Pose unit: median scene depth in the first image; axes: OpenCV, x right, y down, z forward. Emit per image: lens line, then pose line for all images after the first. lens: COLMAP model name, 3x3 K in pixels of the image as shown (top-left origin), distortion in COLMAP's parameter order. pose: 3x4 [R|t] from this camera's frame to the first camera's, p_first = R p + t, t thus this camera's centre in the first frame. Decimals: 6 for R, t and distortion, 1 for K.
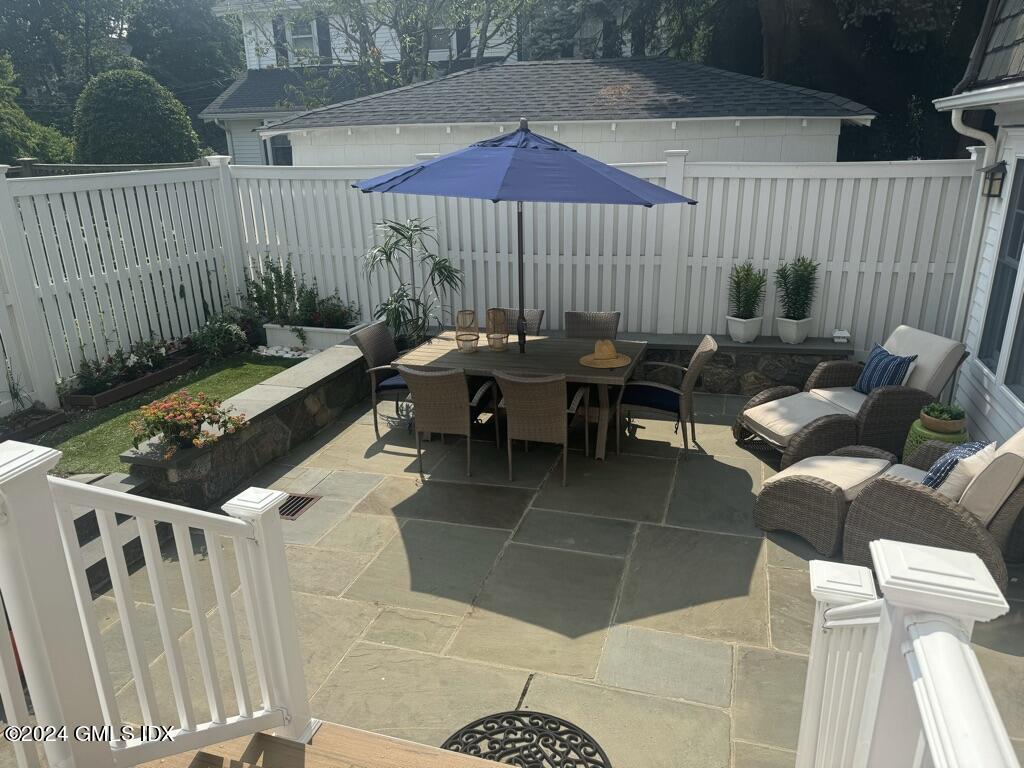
lens RADIAL K [[711.0, 0, 512.0], [0, 711.0, 384.0], [0, 0, 1]] dist [0.002923, 0.000561]
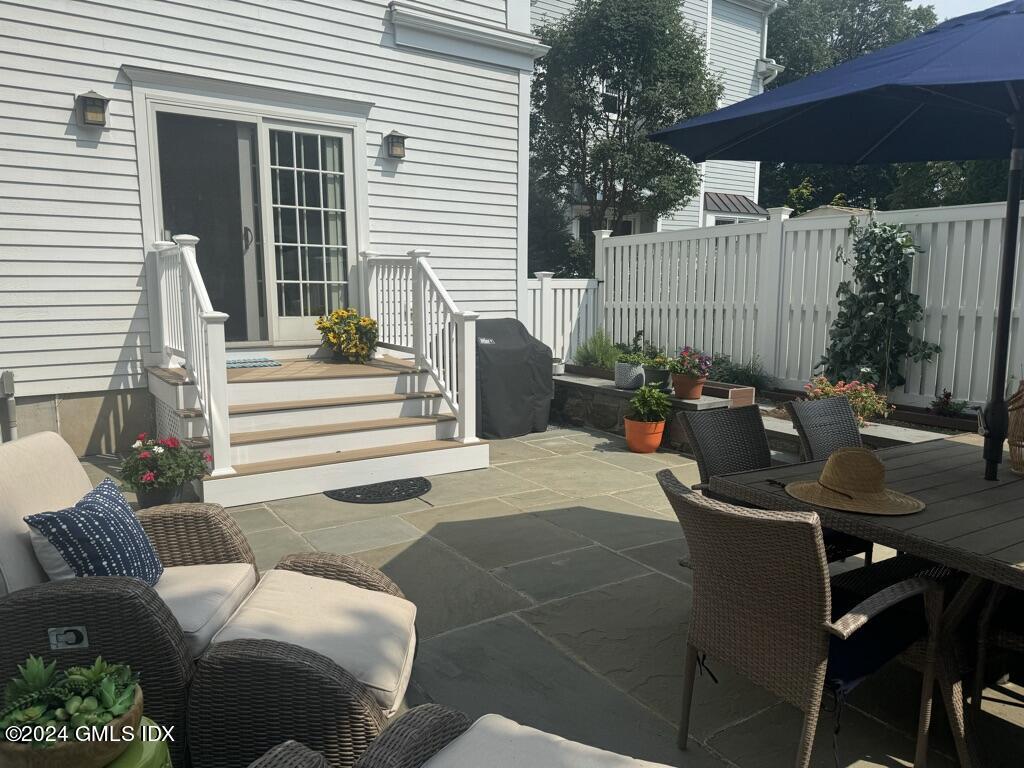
lens RADIAL K [[711.0, 0, 512.0], [0, 711.0, 384.0], [0, 0, 1]] dist [0.002923, 0.000561]
pose [[-0.622085, 0.124070, -0.773057, 0.792680], [-0.241577, 0.908774, 0.340250, -0.260822], [0.744749, 0.398417, -0.535363, 1.422036]]
